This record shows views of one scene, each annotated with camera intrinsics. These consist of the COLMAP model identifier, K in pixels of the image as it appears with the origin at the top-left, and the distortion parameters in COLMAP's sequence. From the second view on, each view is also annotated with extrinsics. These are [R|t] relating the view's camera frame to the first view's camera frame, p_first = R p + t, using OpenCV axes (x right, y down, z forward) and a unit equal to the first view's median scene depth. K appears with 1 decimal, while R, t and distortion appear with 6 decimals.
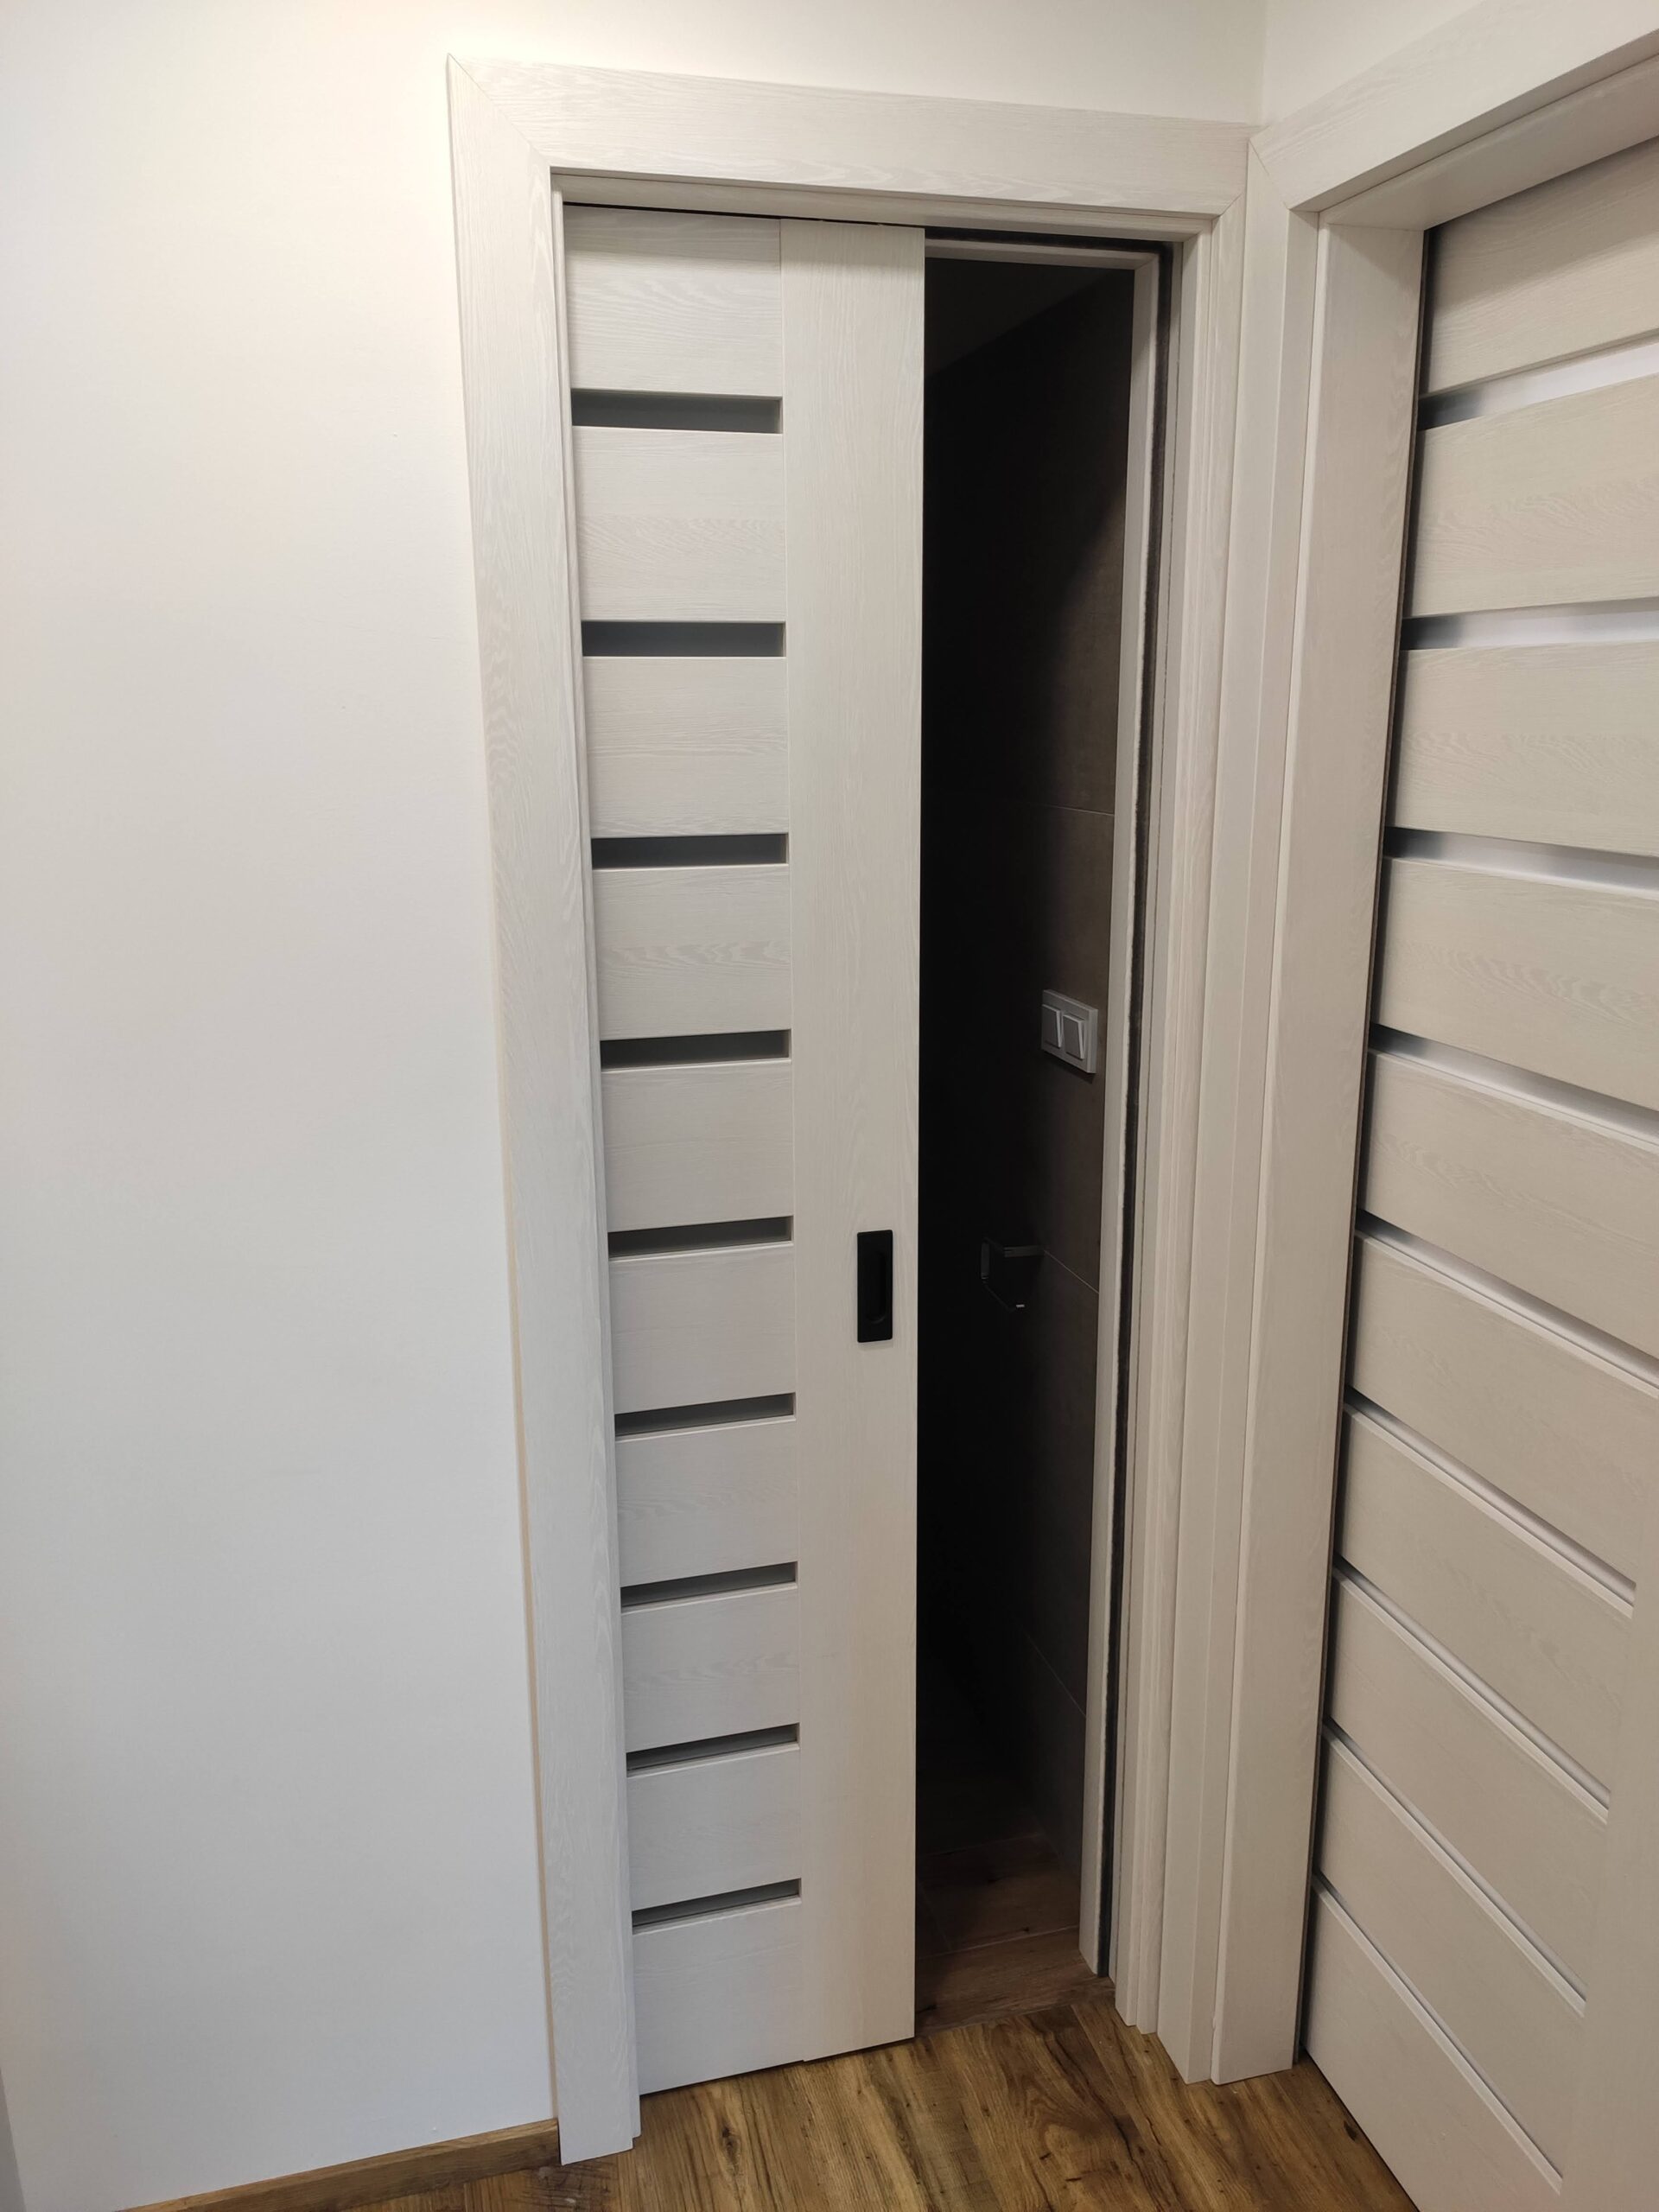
lens RADIAL K [[1650.9, 0, 816.6], [0, 1650.9, 1102.7], [0, 0, 1]] dist [0.024348, -0.053856]
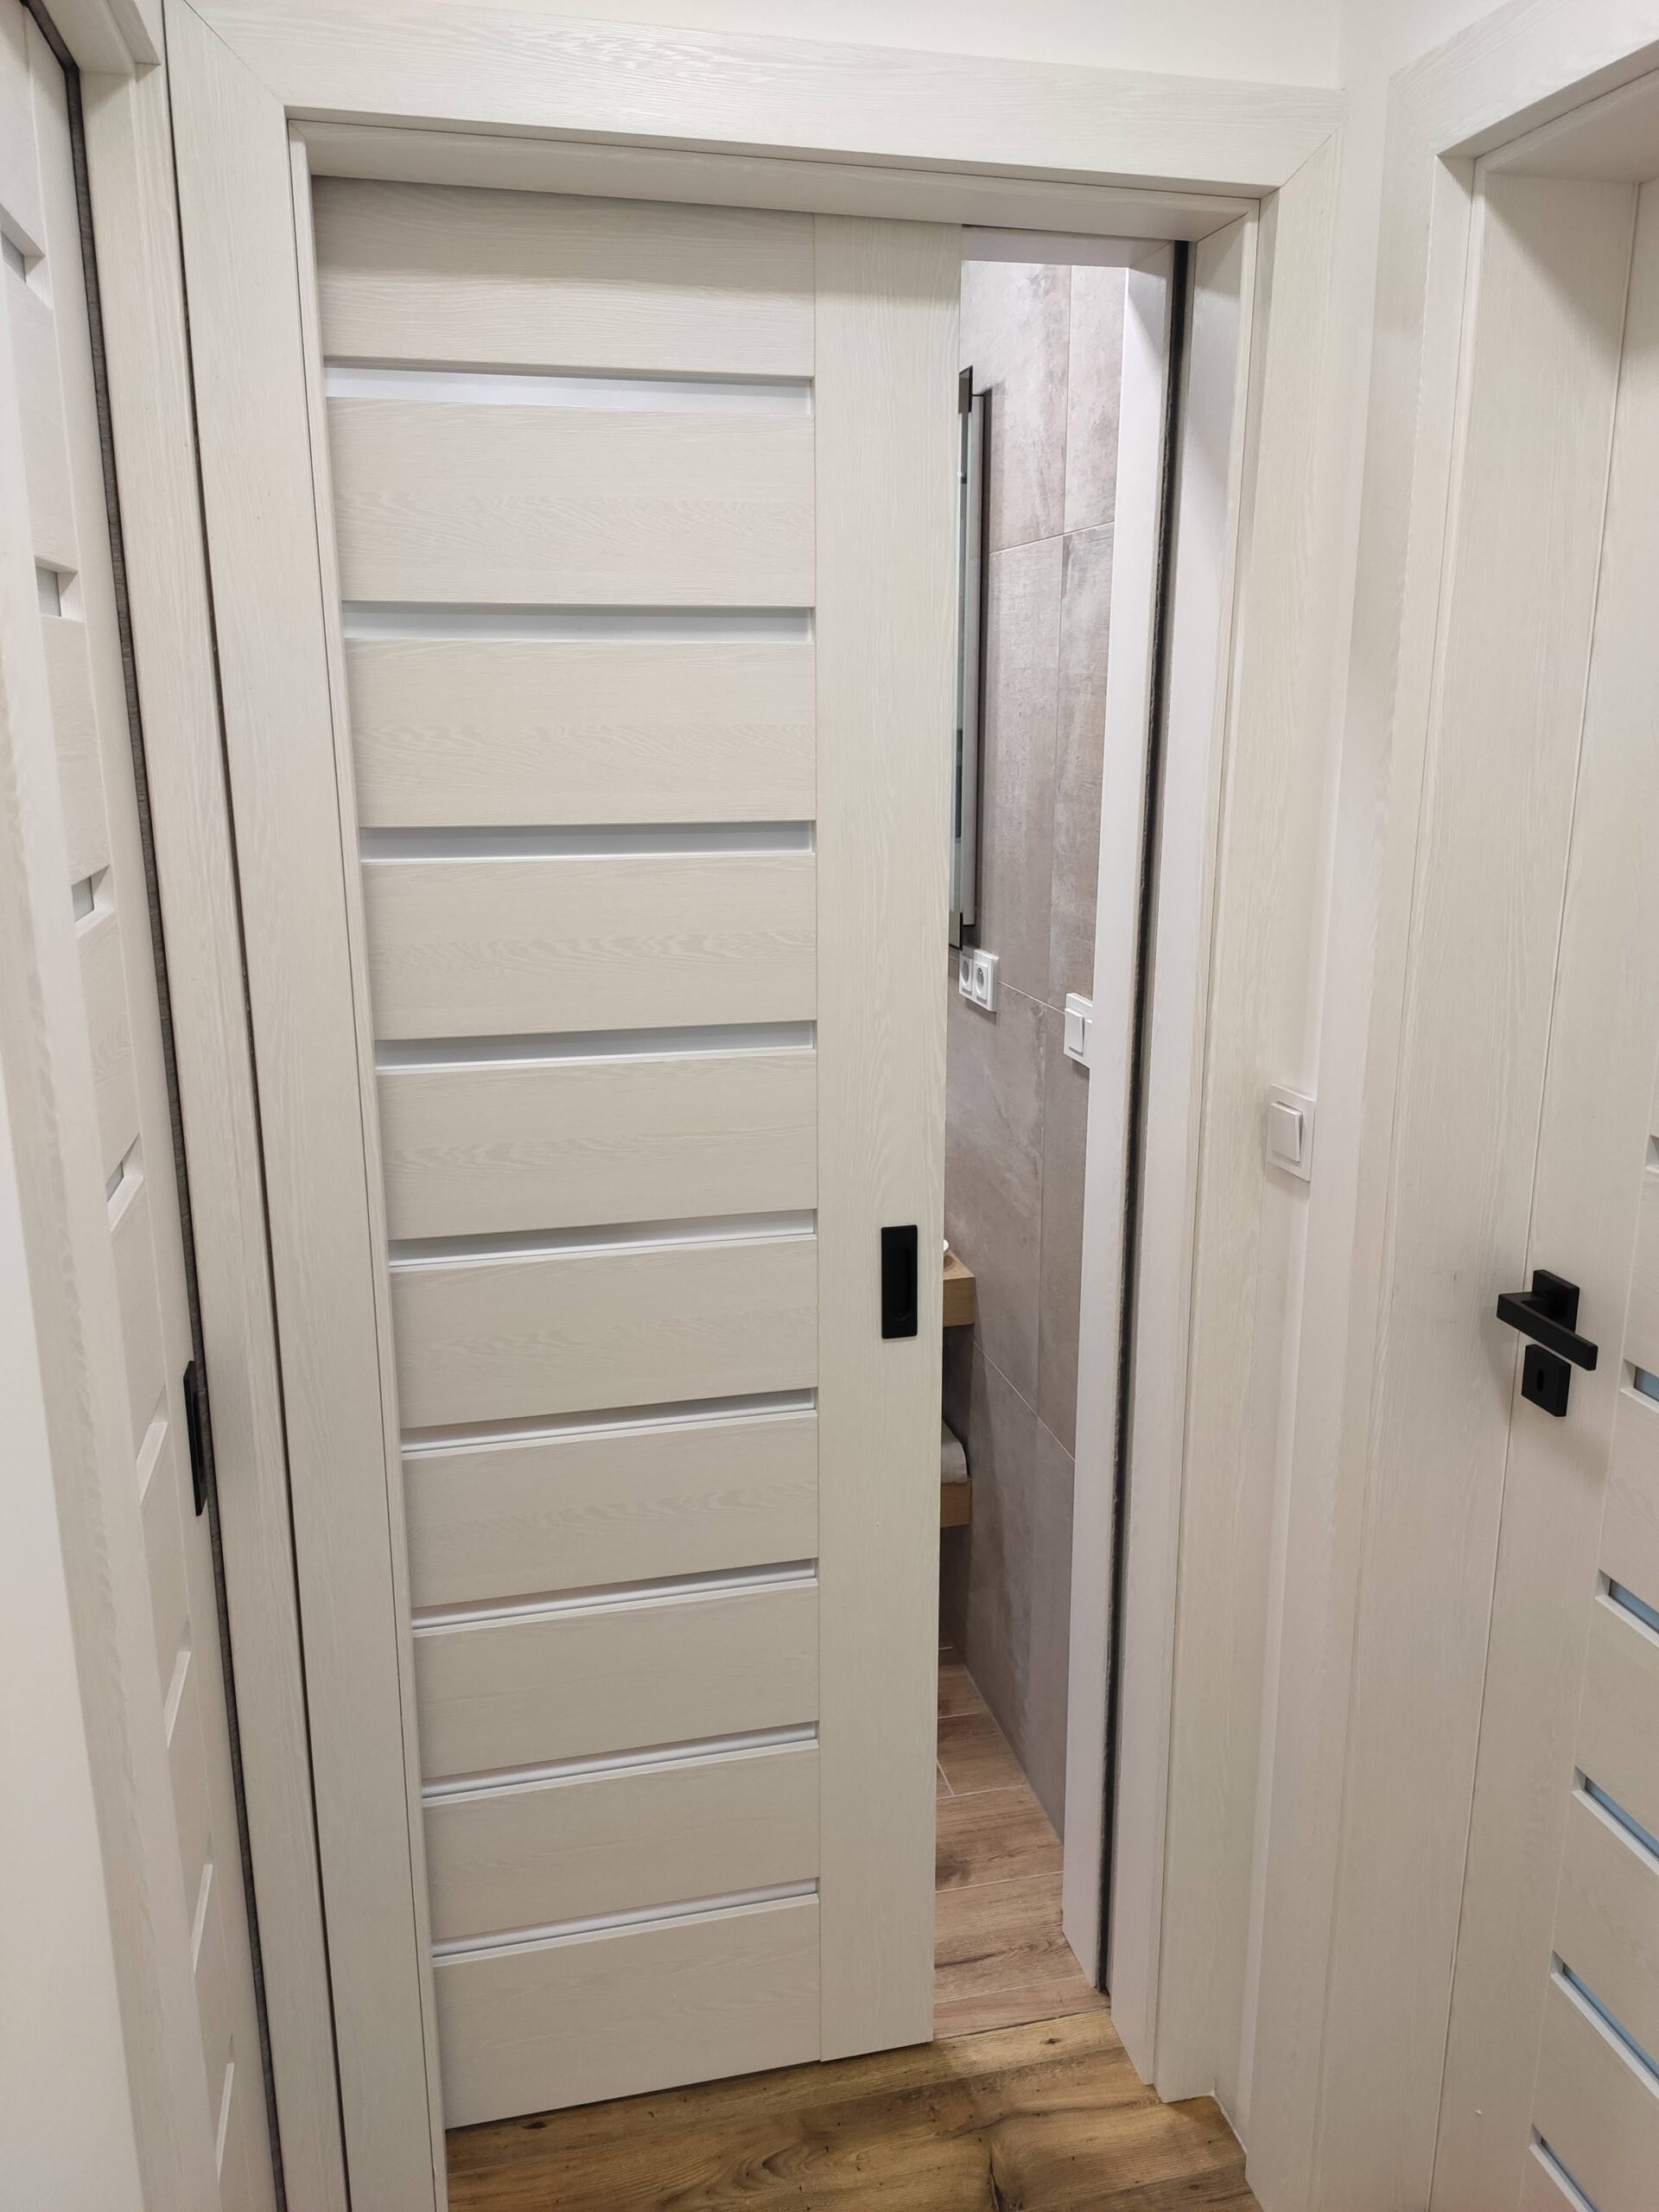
lens RADIAL K [[1650.9, 0, 822.4], [0, 1650.9, 1117.4], [0, 0, 1]] dist [0.024348, -0.053856]
pose [[0.030921, -0.238038, 0.970764, -0.500052], [0.239842, 0.944619, 0.223987, -0.138018], [-0.970319, 0.225904, 0.086300, 0.606857]]
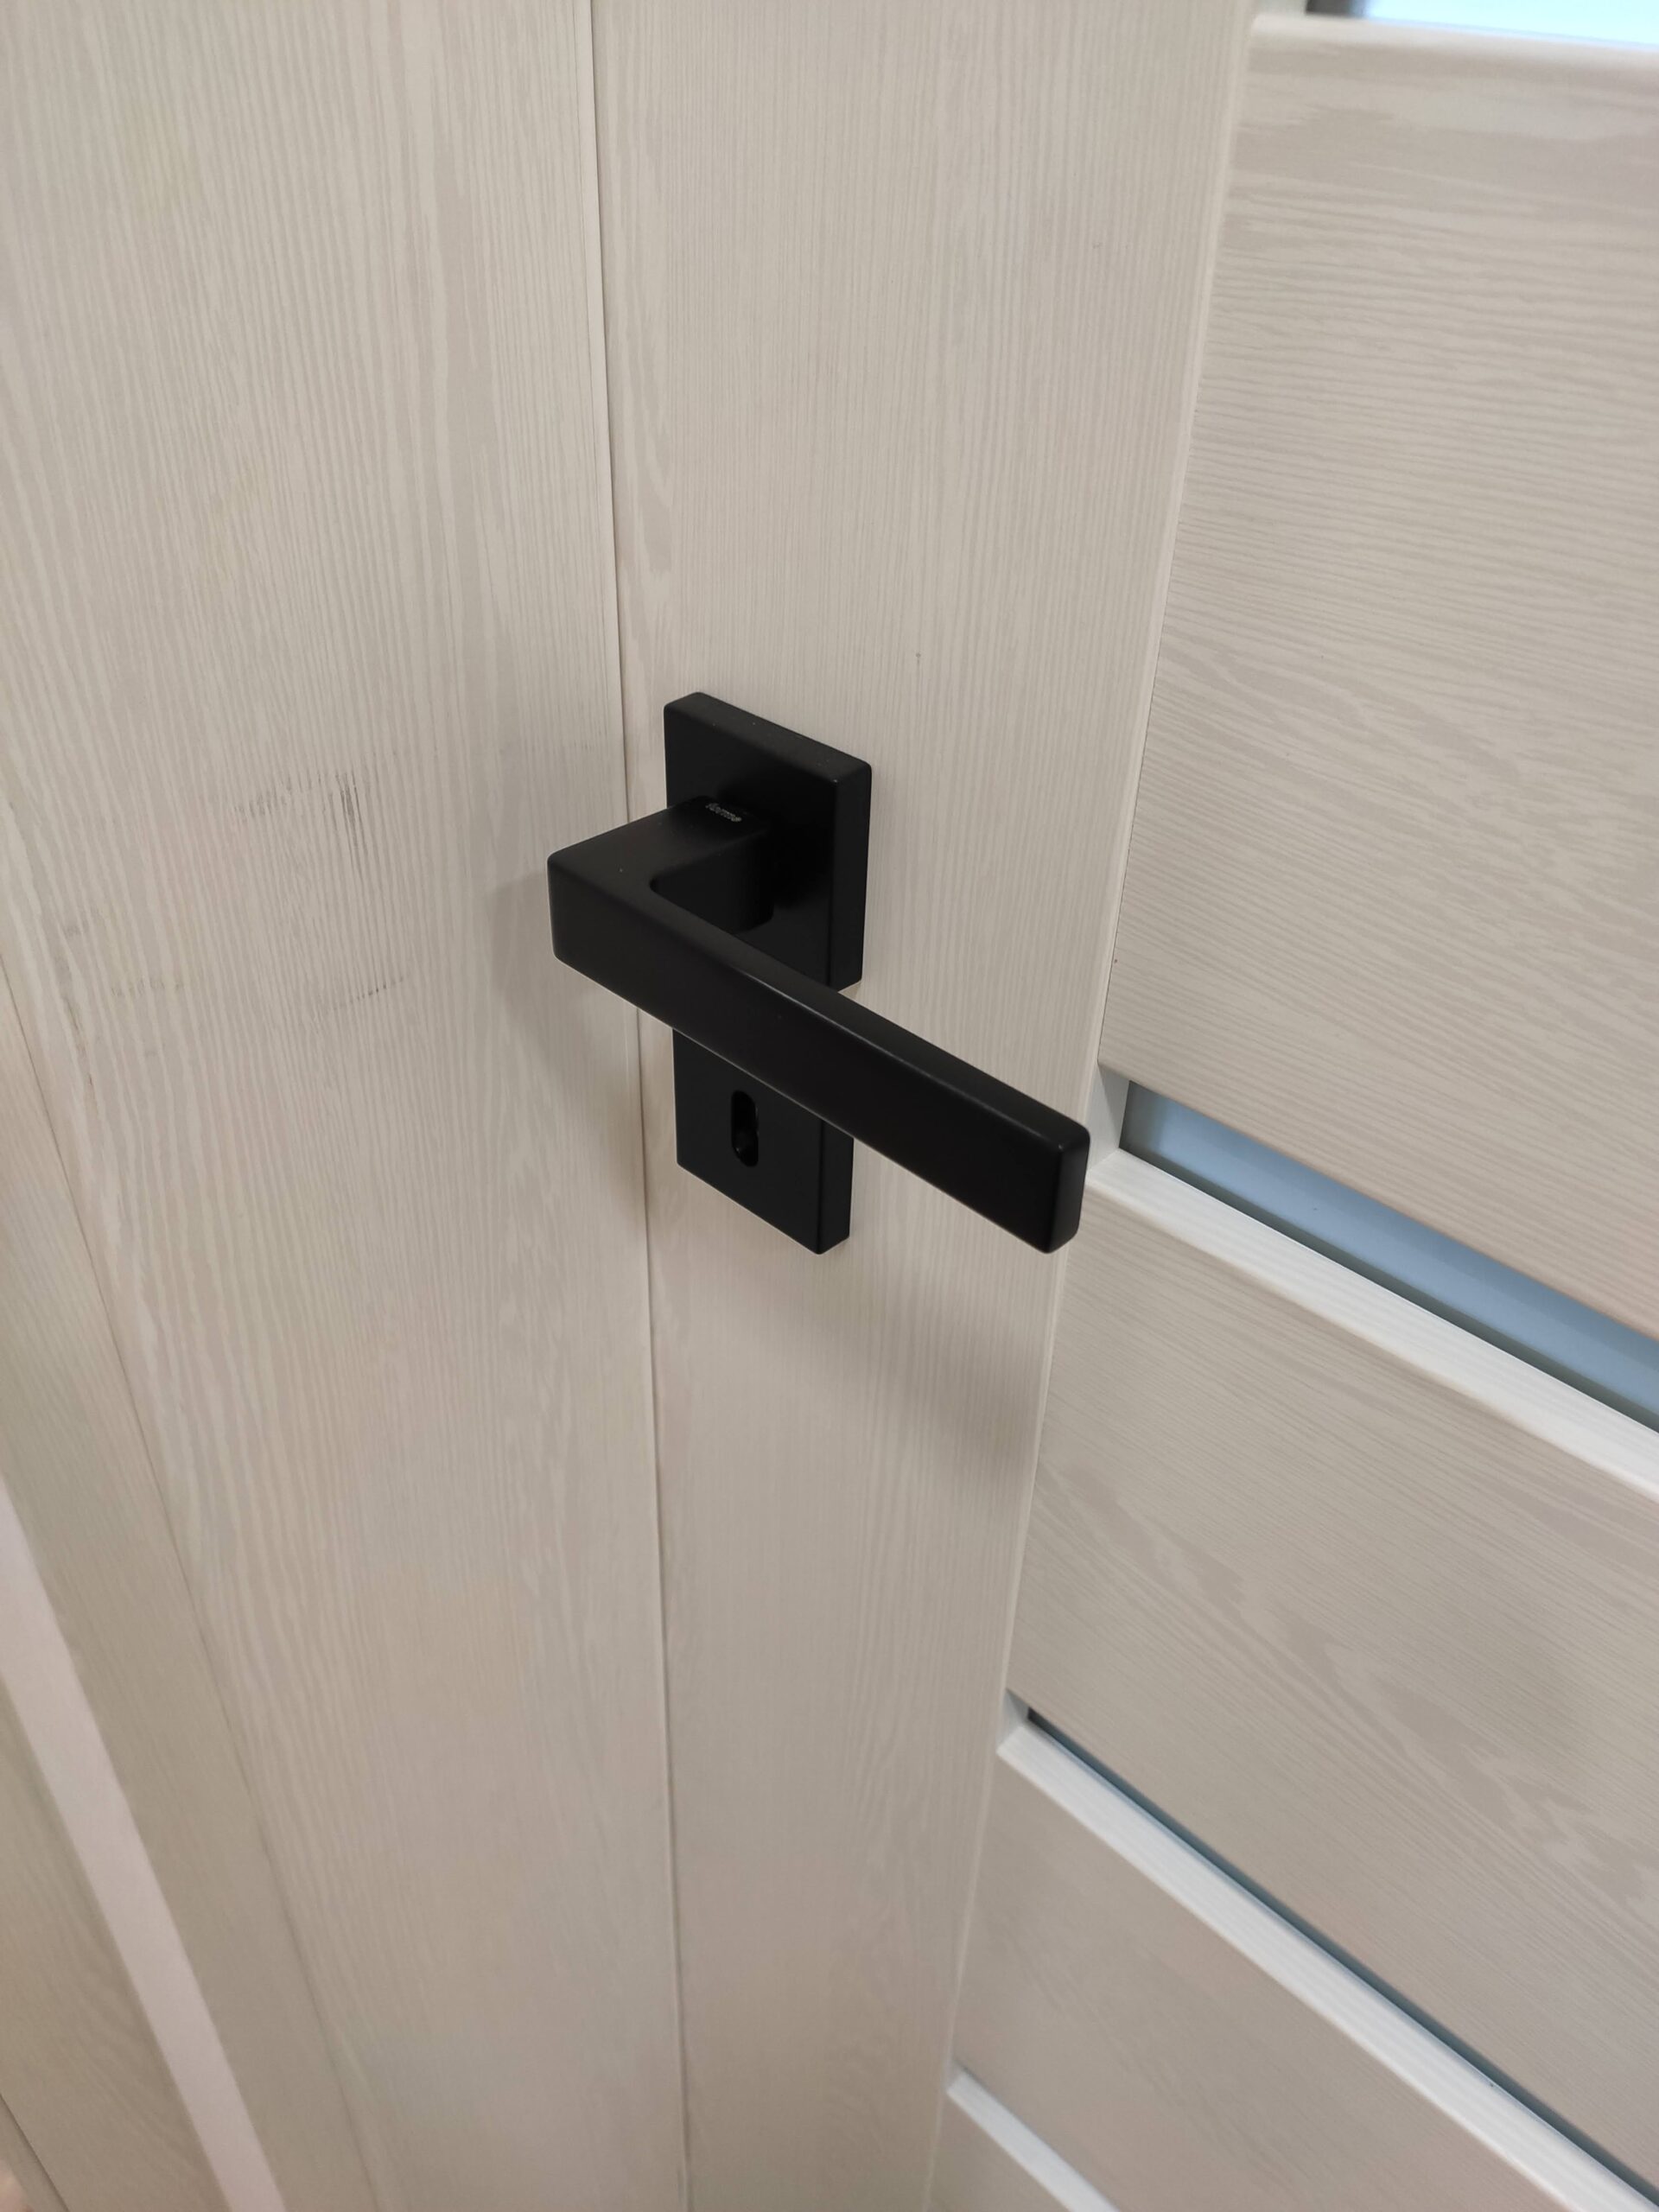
lens RADIAL K [[1650.9, 0, 820.3], [0, 1650.9, 1109.6], [0, 0, 1]] dist [0.024348, -0.053856]
pose [[-0.526129, -0.511214, 0.679594, 0.098498], [0.171055, 0.719191, 0.673428, 0.099275], [-0.833024, 0.470557, -0.290941, 0.423426]]
